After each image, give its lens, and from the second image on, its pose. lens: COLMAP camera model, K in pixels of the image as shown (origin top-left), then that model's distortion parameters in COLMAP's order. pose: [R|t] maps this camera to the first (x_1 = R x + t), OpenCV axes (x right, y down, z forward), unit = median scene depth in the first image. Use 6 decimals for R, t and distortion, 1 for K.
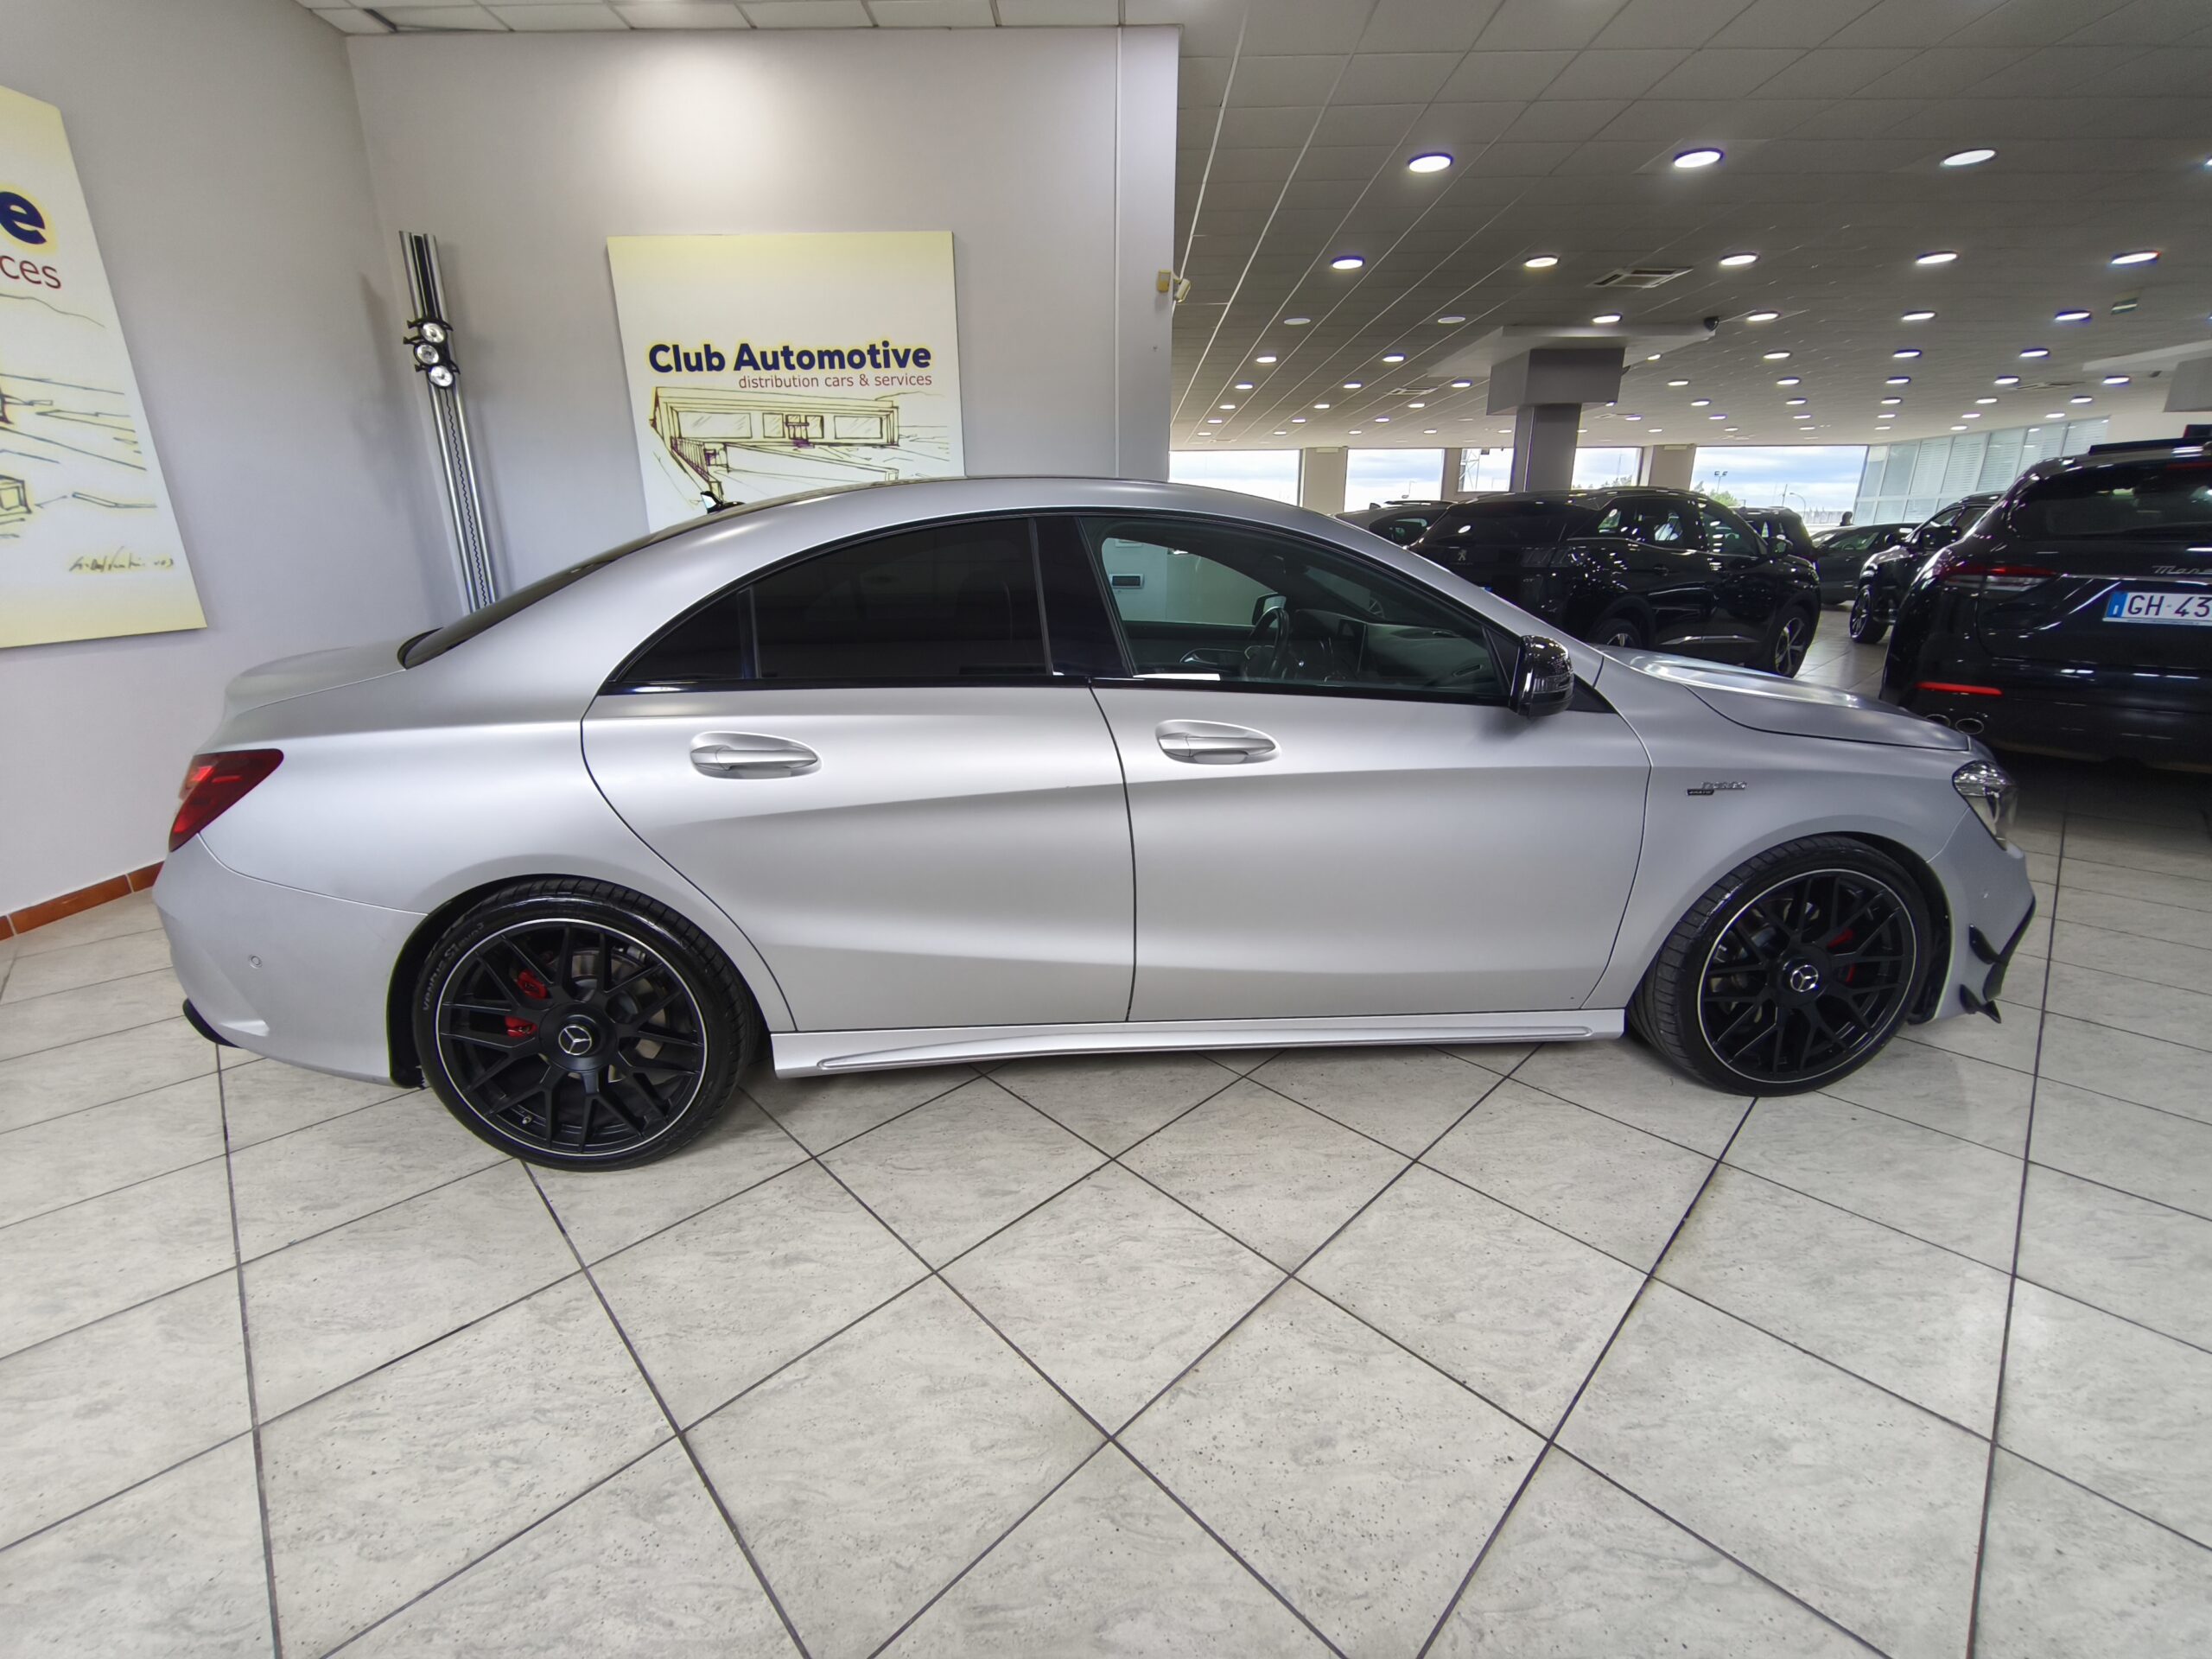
lens RADIAL K [[942.8, 0, 1124.5], [0, 942.8, 816.5], [0, 0, 1]] dist [-0.005015, 0.000653]
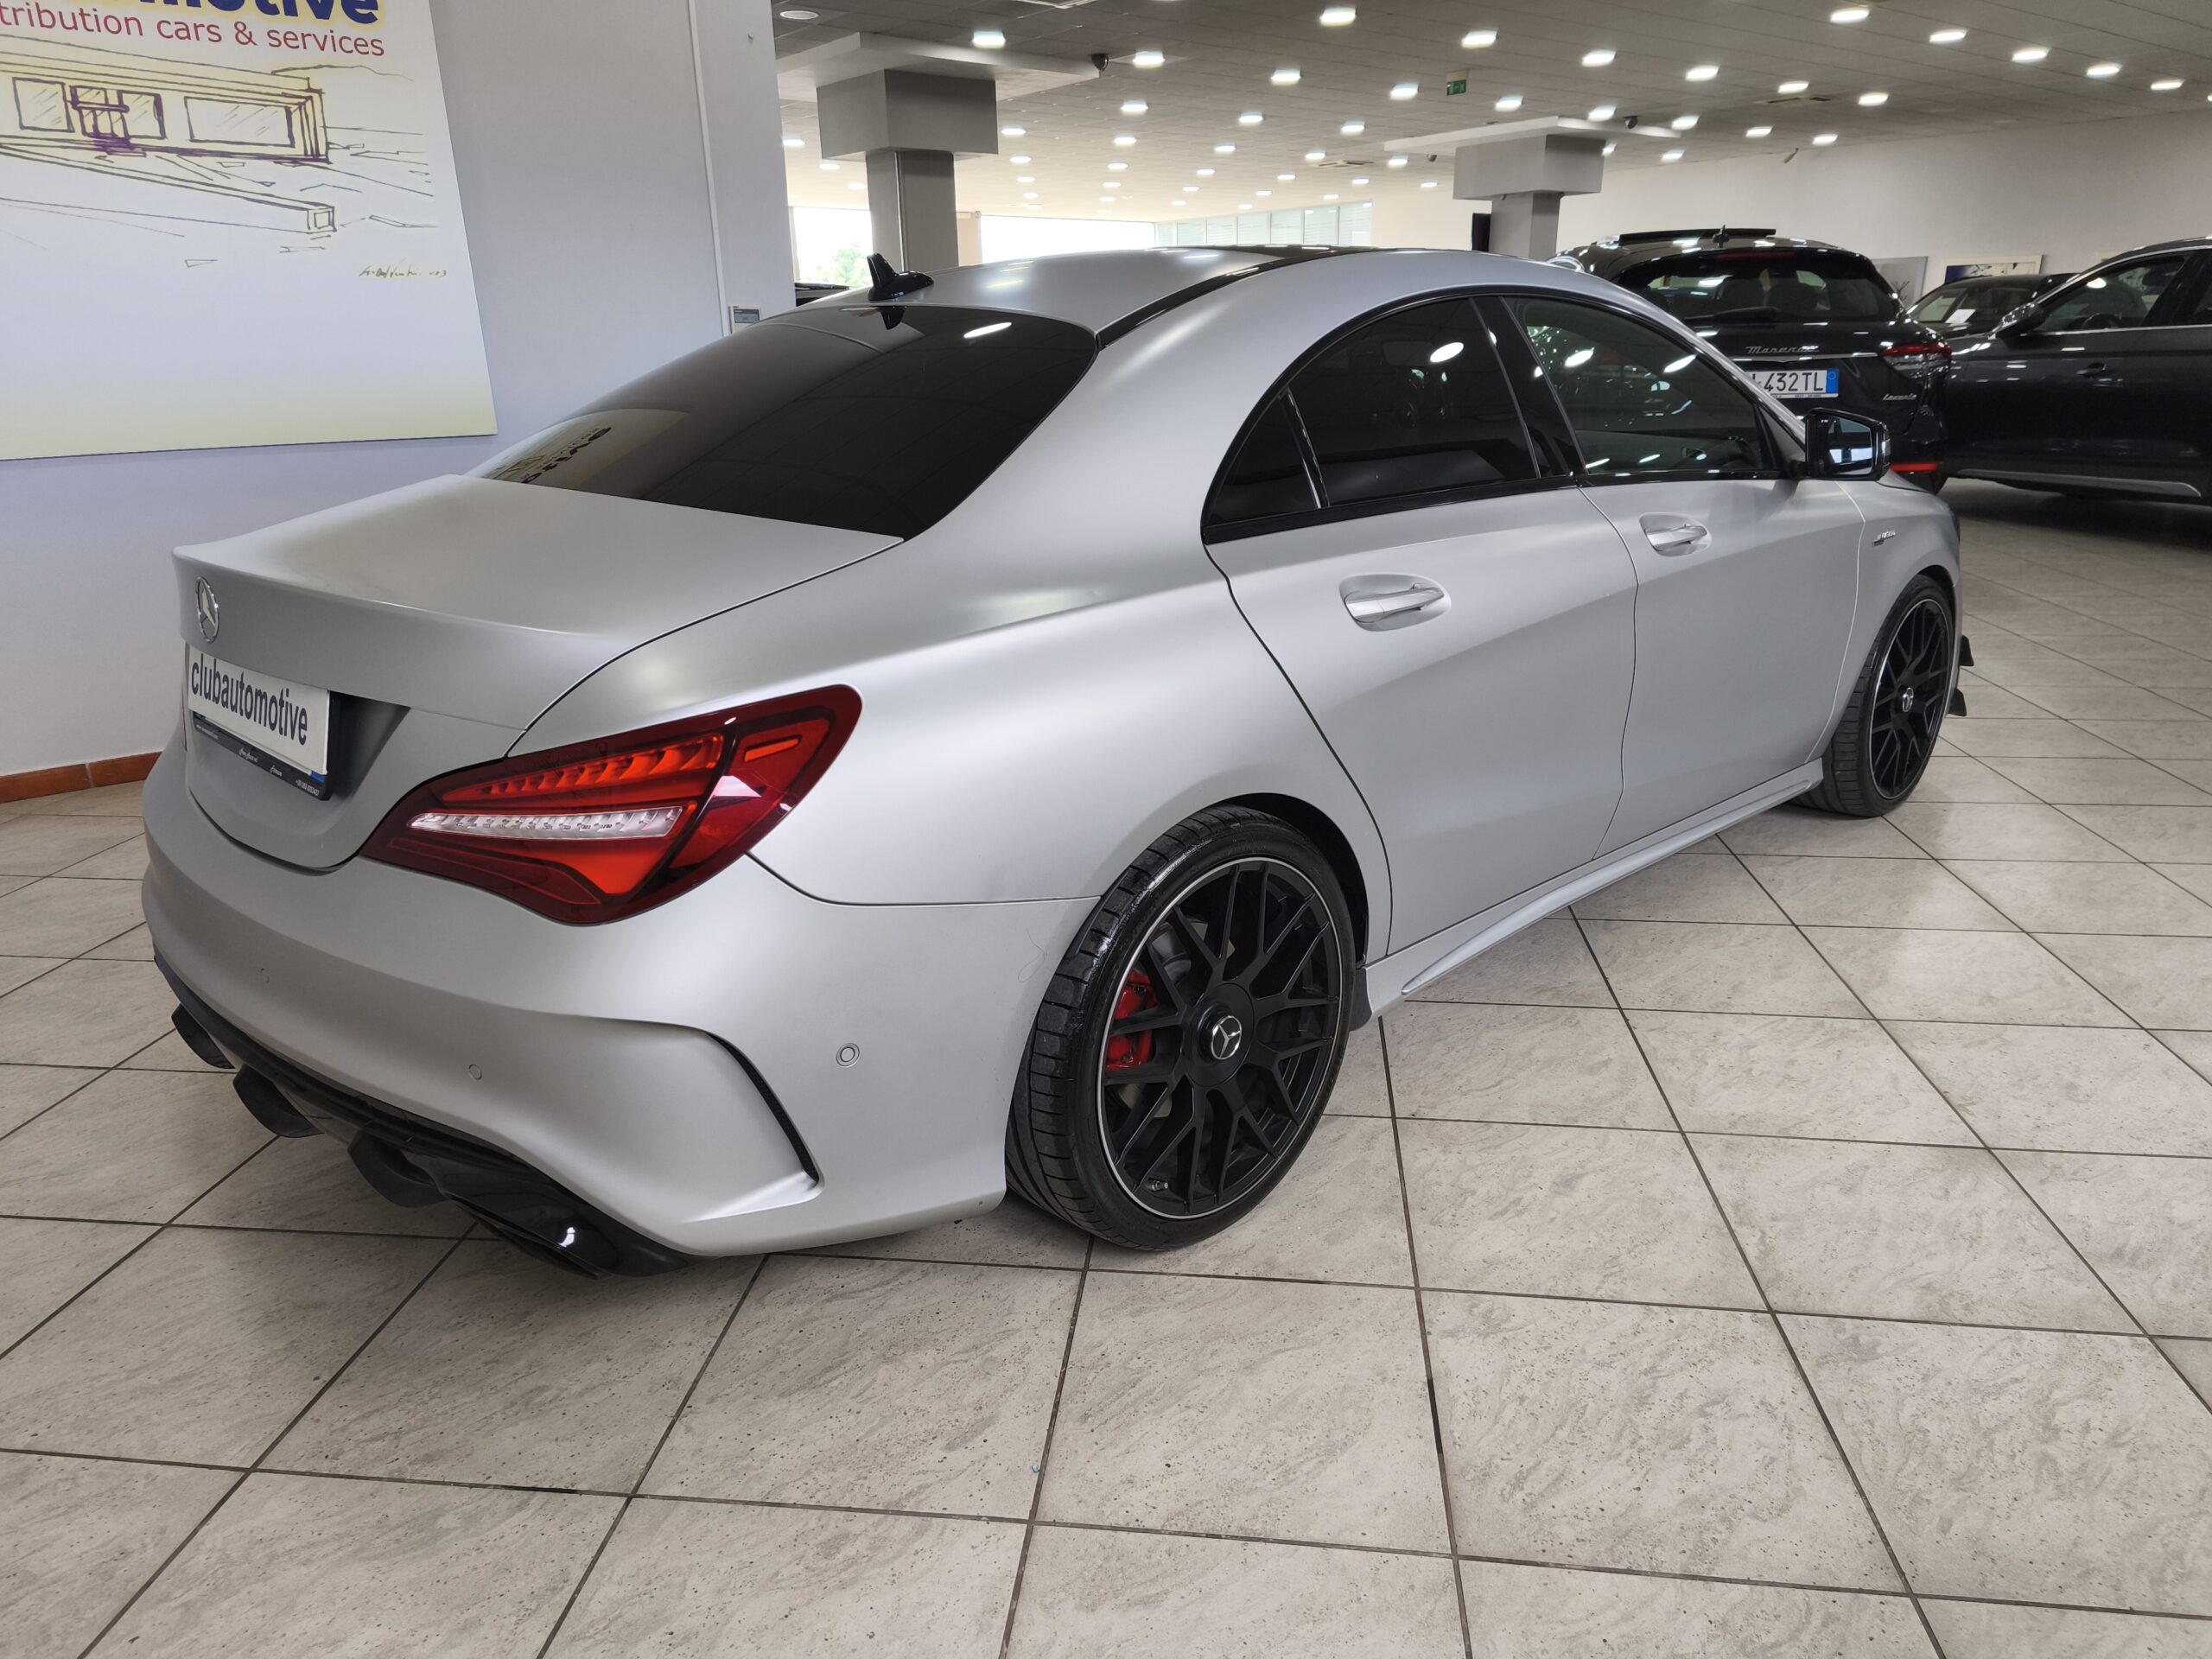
lens RADIAL K [[1431.7, 0, 1170.0], [0, 1431.7, 770.6], [0, 0, 1]] dist [0.071331, -0.054548]
pose [[0.773660, -0.190662, 0.604233, -0.457881], [0.189371, 0.979641, 0.066649, -0.014042], [-0.604639, 0.062861, 0.794015, 0.058173]]
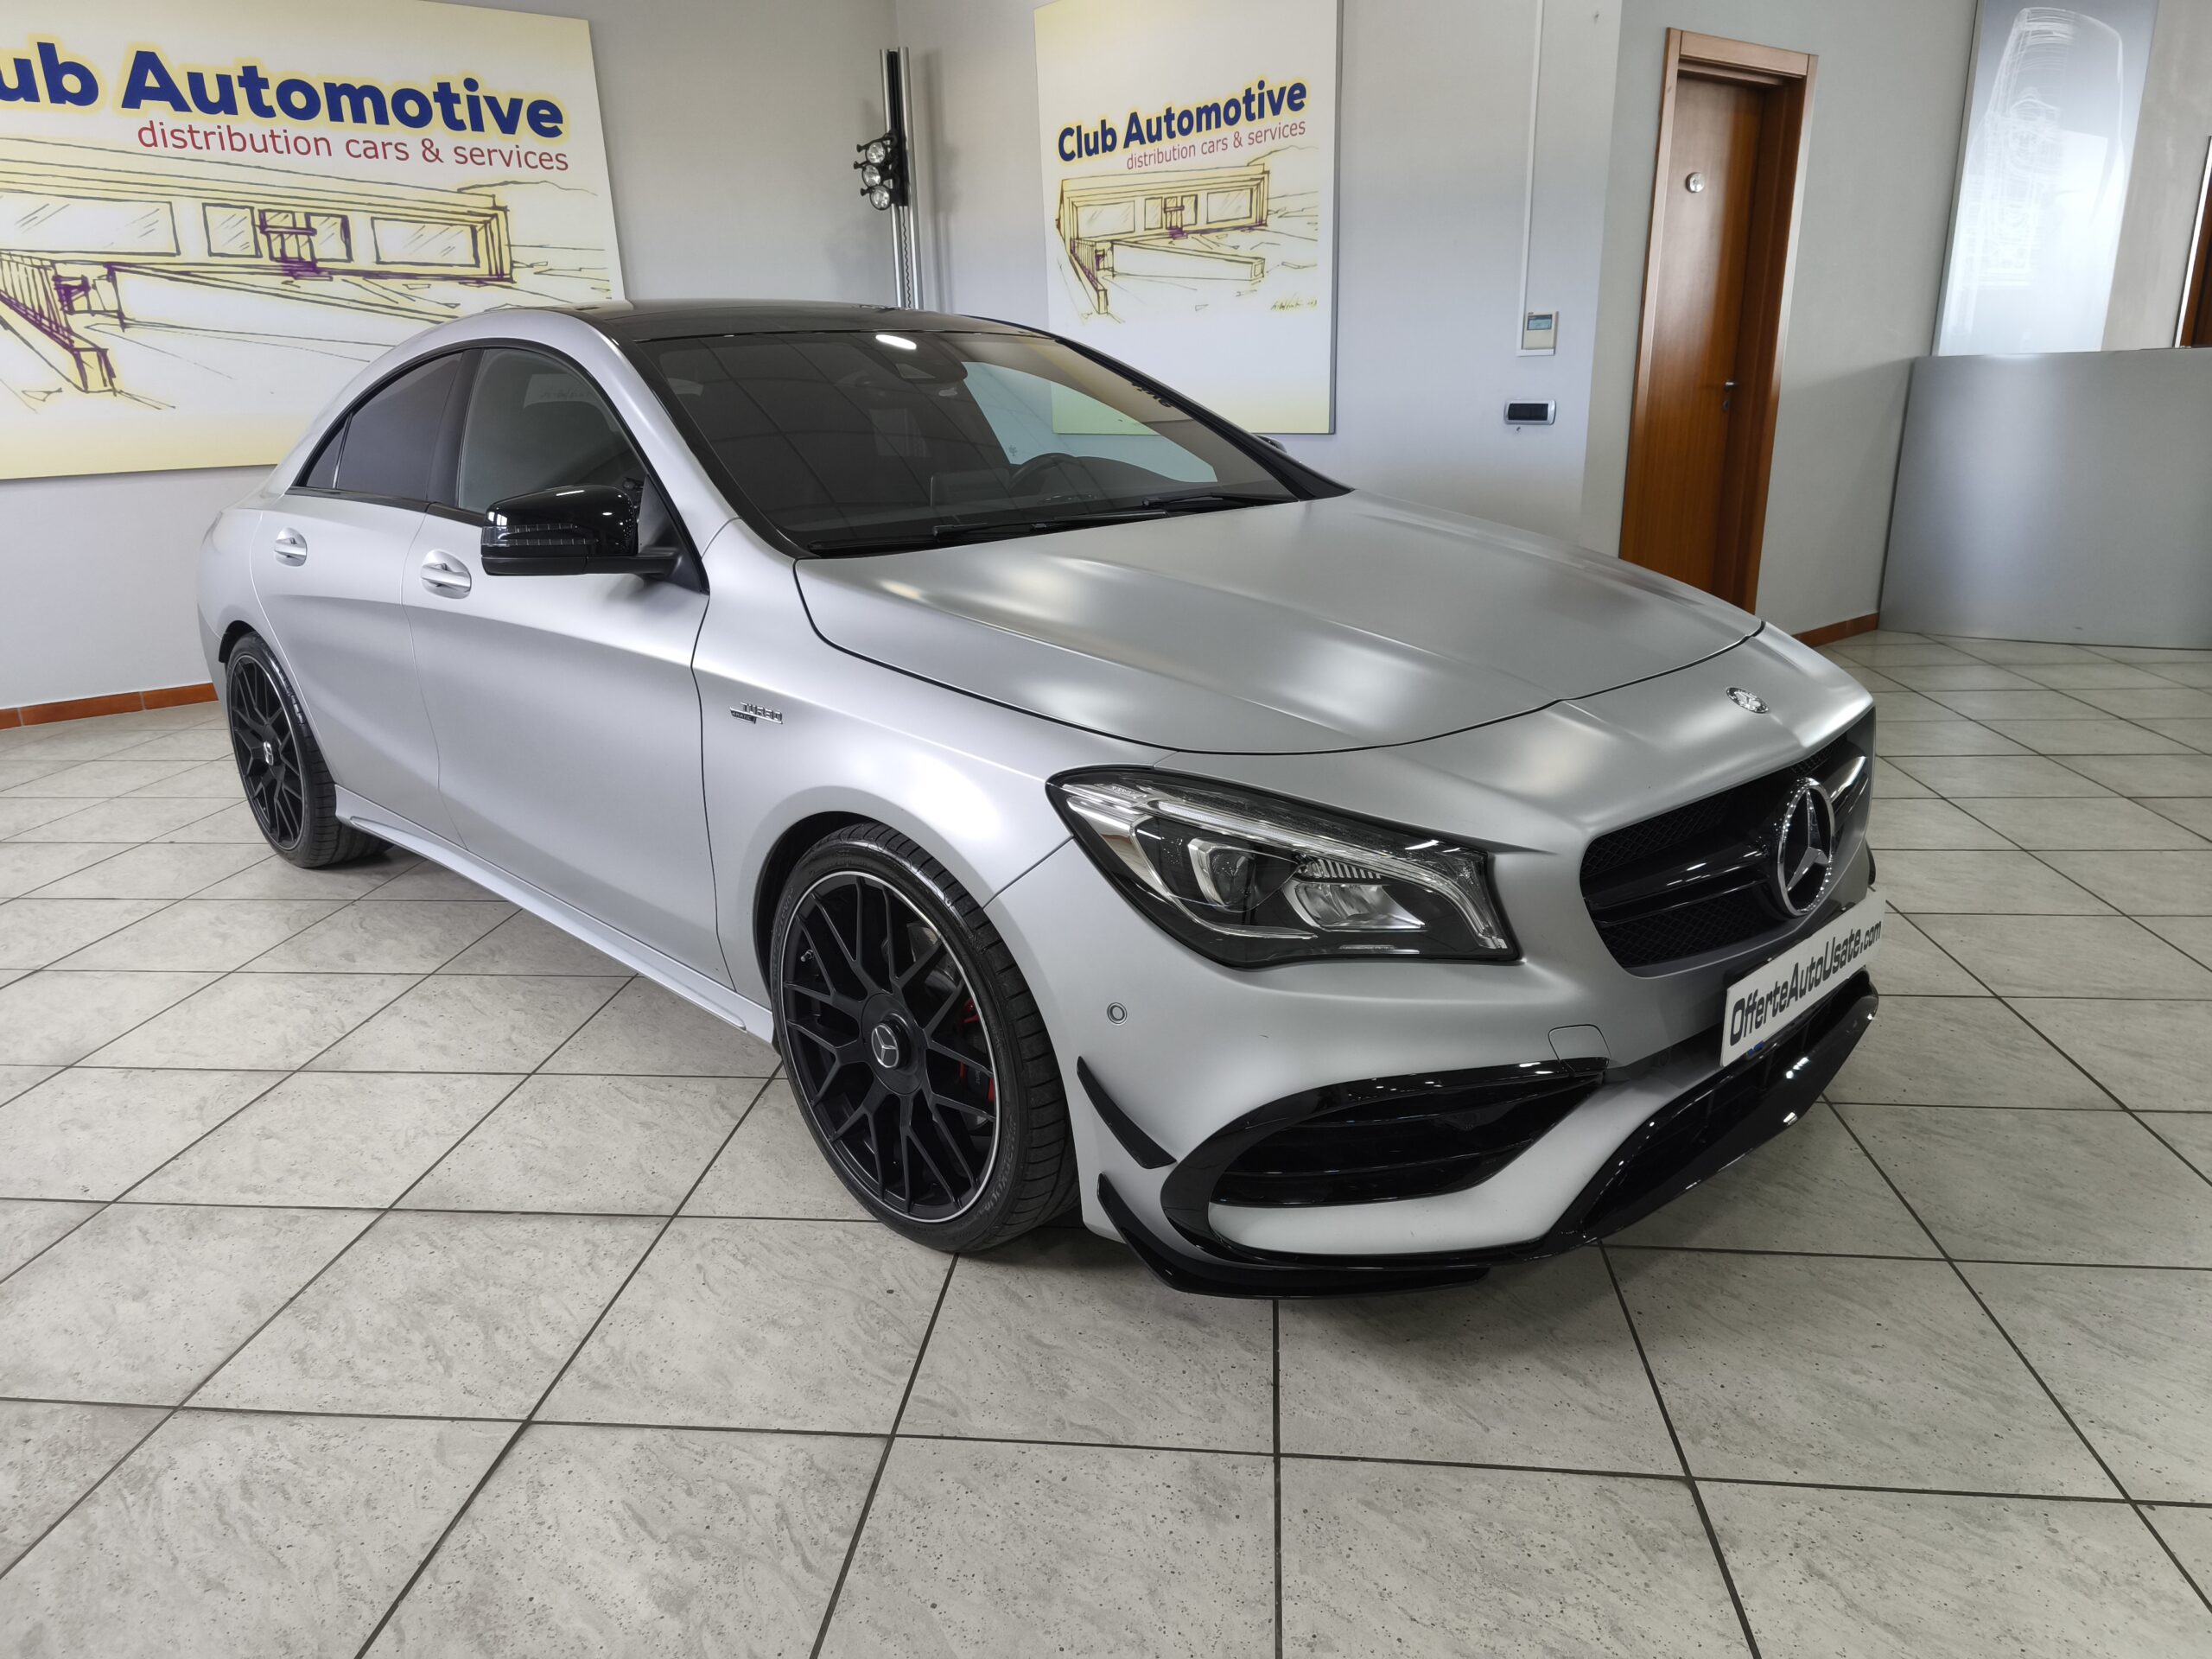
lens RADIAL K [[1465.7, 0, 1108.5], [0, 1465.7, 805.6], [0, 0, 1]] dist [0.081628, -0.059987]
pose [[0.634537, 0.206779, -0.744719, 0.659469], [-0.191187, 0.975596, 0.107984, -0.055478], [0.748873, 0.073861, 0.658585, 0.185748]]
